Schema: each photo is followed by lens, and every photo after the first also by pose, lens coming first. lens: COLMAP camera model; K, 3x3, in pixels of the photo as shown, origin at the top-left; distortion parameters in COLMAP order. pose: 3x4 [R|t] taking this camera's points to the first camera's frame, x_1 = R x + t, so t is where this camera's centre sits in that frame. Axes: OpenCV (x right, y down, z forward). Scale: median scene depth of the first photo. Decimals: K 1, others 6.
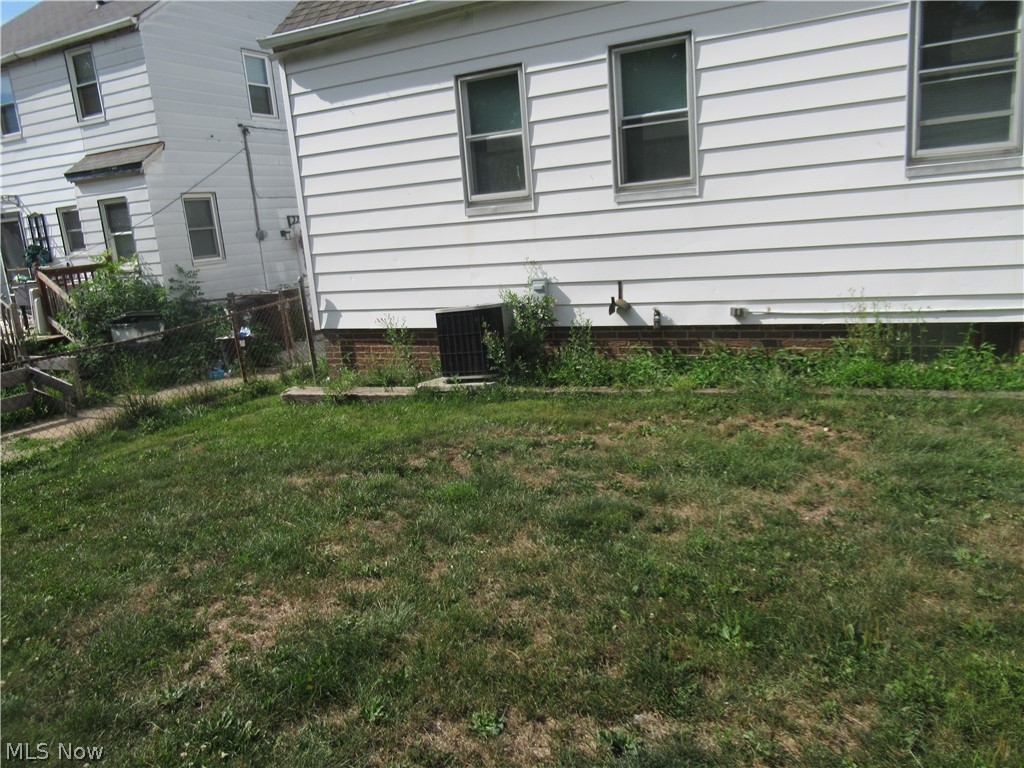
lens RADIAL K [[765.8, 0, 511.7], [0, 765.8, 386.4], [0, 0, 1]] dist [-0.001730, -0.000172]
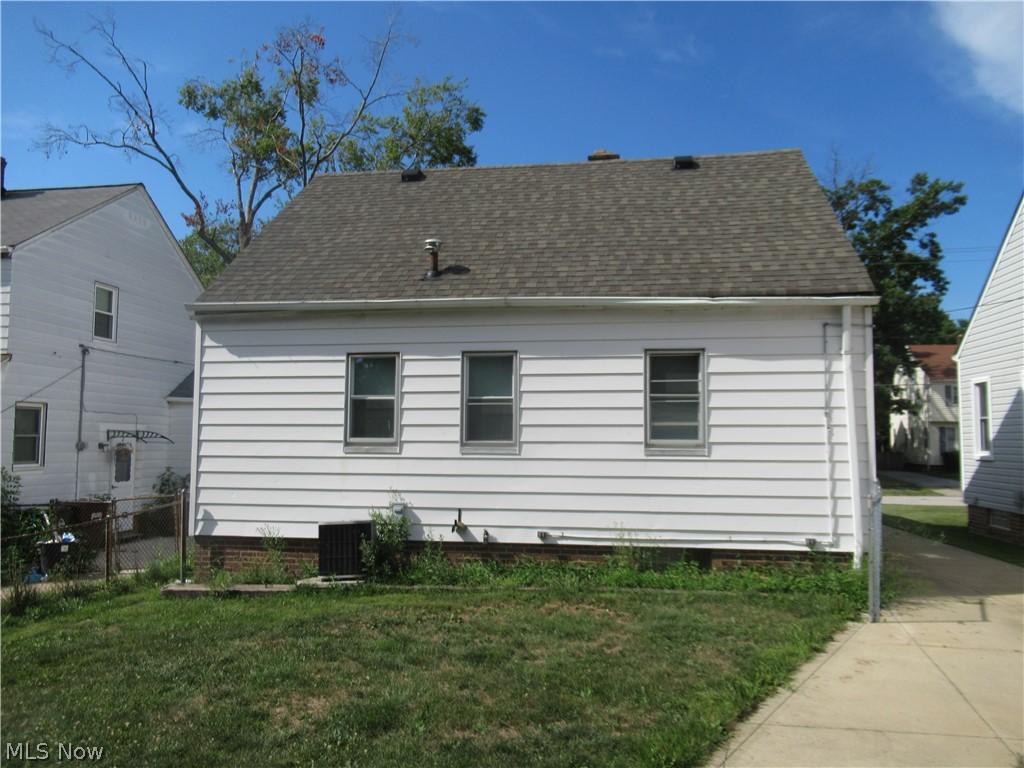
lens RADIAL K [[765.8, 0, 511.7], [0, 765.8, 386.4], [0, 0, 1]] dist [-0.001730, -0.000172]
pose [[0.945384, 0.109478, 0.307022, -0.225176], [-0.013319, 0.954098, -0.299198, 0.066297], [-0.325685, 0.278768, 0.903448, -0.352908]]
